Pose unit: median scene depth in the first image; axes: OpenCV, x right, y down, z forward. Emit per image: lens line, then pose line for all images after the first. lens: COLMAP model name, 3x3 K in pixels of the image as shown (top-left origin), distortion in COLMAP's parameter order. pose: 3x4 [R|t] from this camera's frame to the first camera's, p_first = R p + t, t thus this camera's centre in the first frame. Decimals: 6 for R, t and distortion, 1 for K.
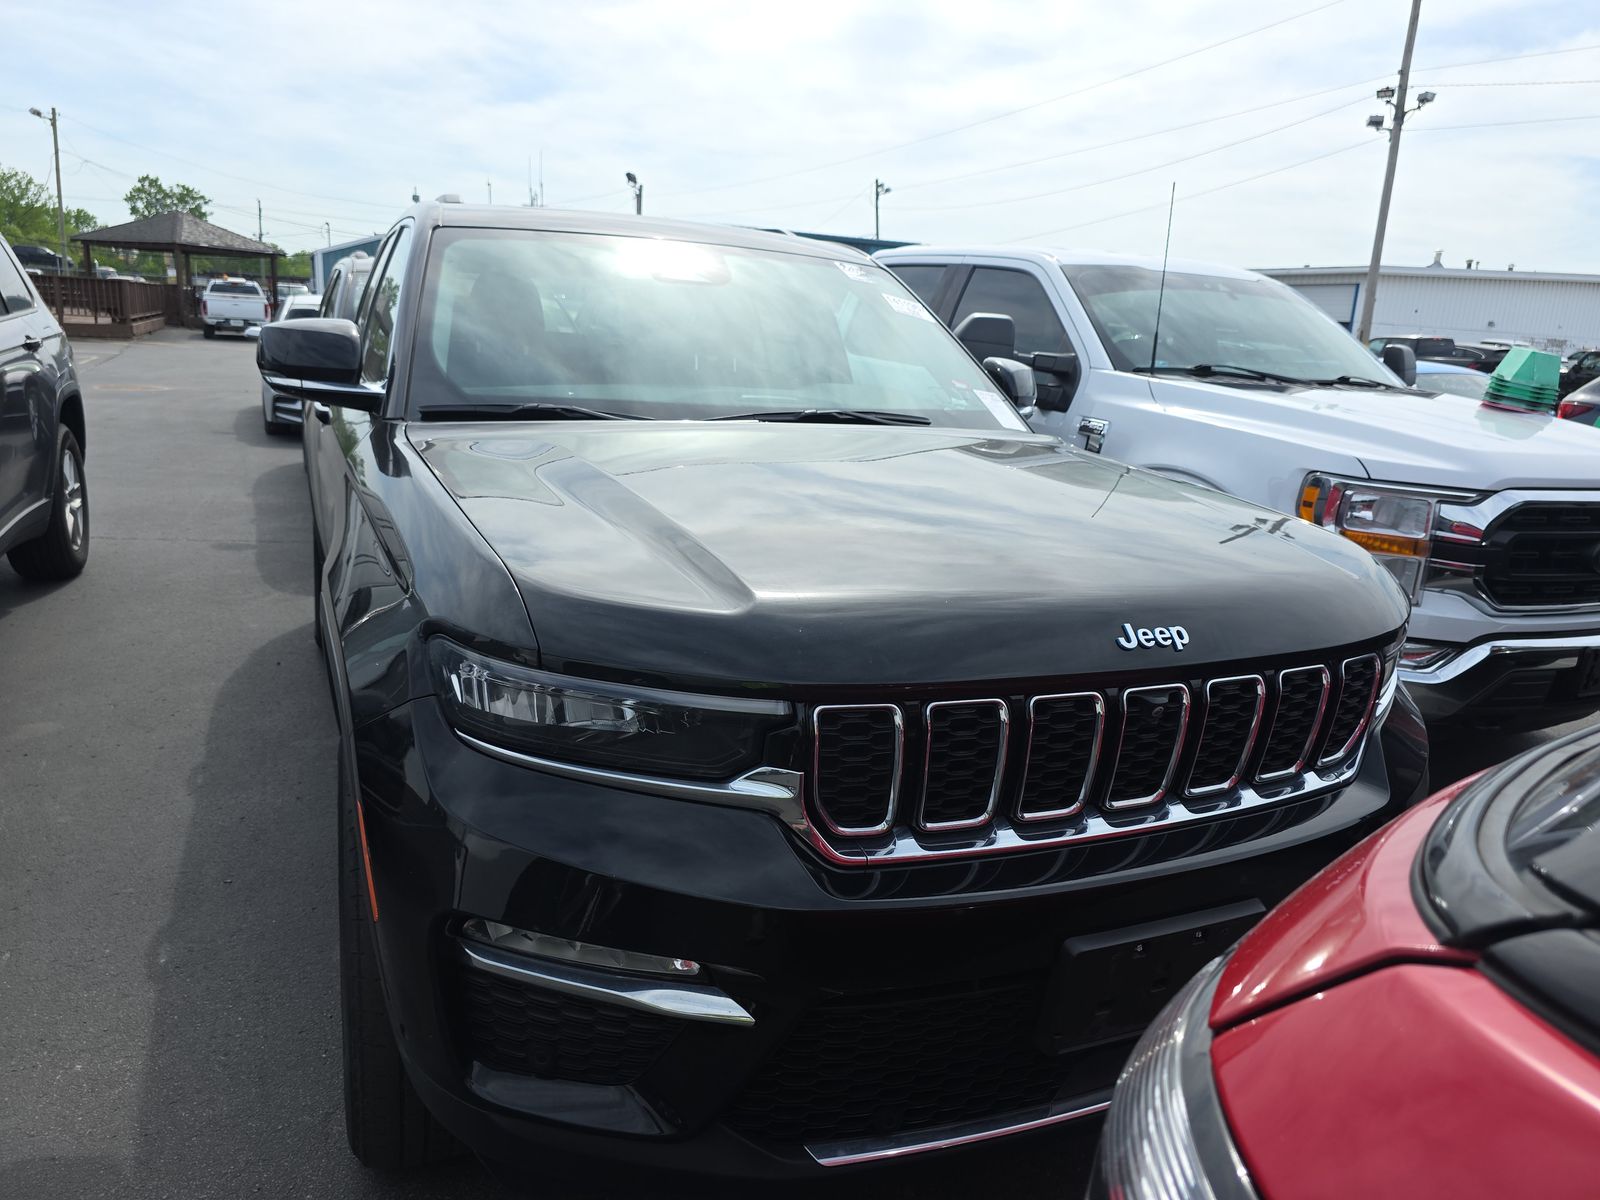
lens RADIAL K [[1073.4, 0, 835.6], [0, 1073.4, 579.8], [0, 0, 1]] dist [0.044260, -0.042328]
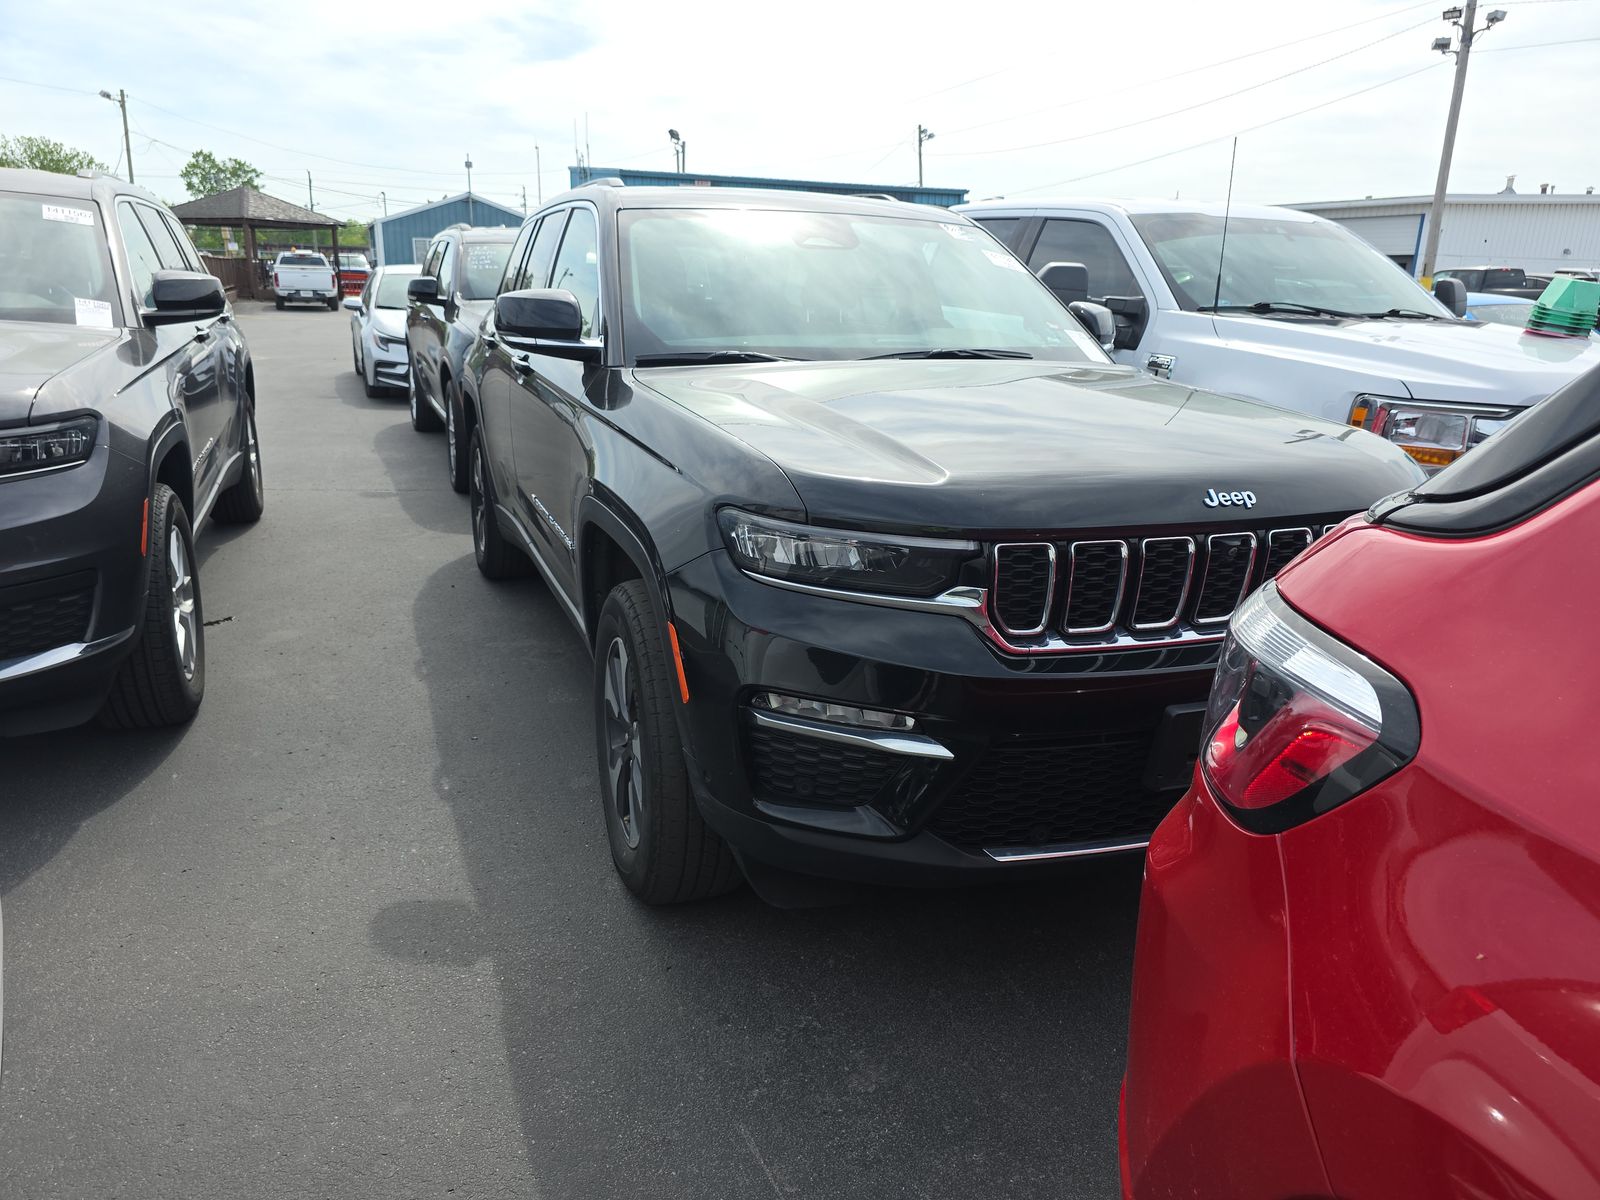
lens RADIAL K [[1073.4, 0, 803.8], [0, 1073.4, 591.3], [0, 0, 1]] dist [0.044260, -0.042328]
pose [[0.997558, -0.013894, -0.068443, -0.057768], [0.017387, 0.998562, 0.050709, 0.032854], [0.067640, -0.051775, 0.996365, -0.156223]]
